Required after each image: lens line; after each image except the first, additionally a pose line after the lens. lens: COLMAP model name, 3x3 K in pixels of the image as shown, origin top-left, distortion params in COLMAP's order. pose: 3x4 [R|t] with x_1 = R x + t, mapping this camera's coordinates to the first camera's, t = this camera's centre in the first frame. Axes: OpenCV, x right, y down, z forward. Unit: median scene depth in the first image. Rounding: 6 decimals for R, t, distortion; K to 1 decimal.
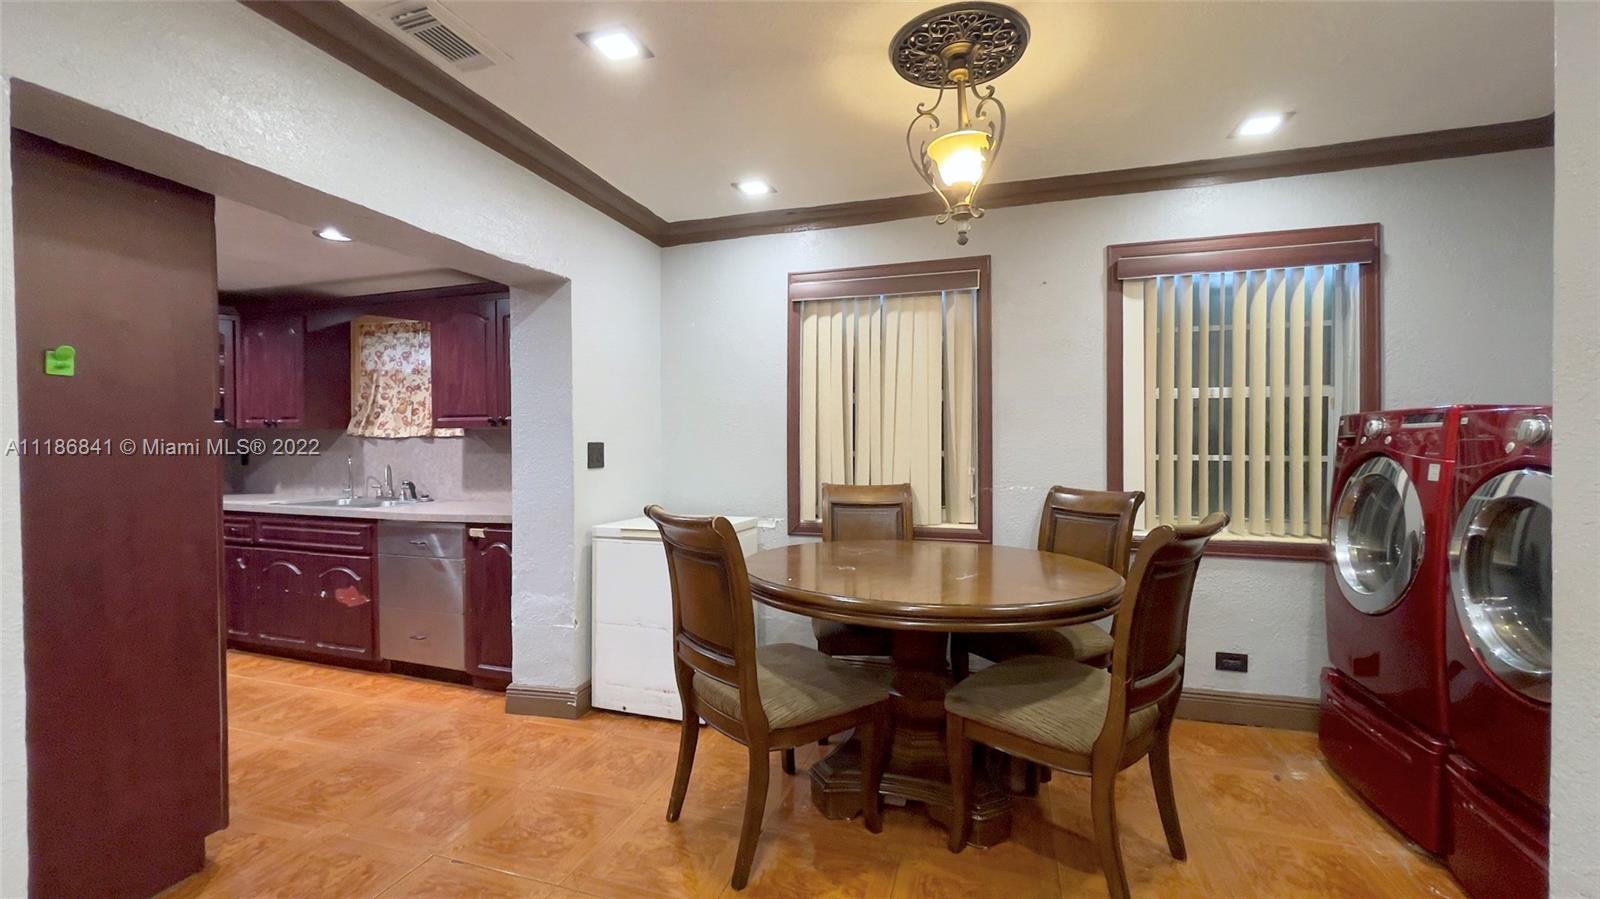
lens RADIAL K [[649.8, 0, 791.7], [0, 649.8, 461.1], [0, 0, 1]] dist [-0.009155, 0.000607]
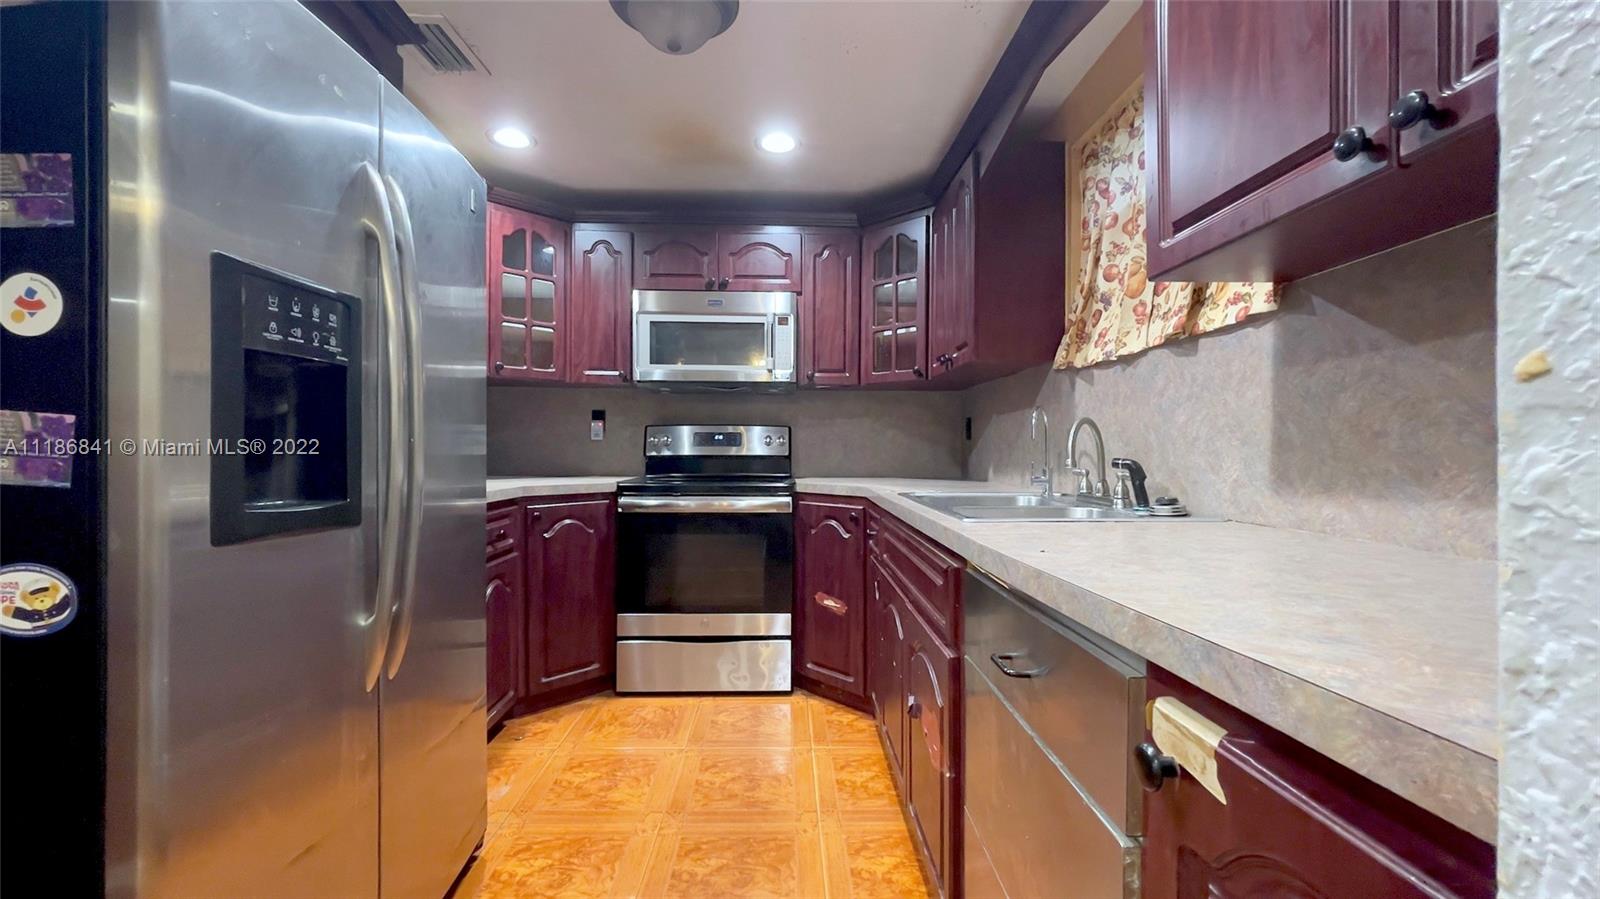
lens RADIAL K [[649.8, 0, 798.5], [0, 649.8, 448.2], [0, 0, 1]] dist [-0.009155, 0.000607]
pose [[0.341283, -0.004179, -0.939951, -0.292620], [-0.030537, 0.999413, -0.015531, 0.036247], [0.939464, 0.034004, 0.340955, 0.675310]]
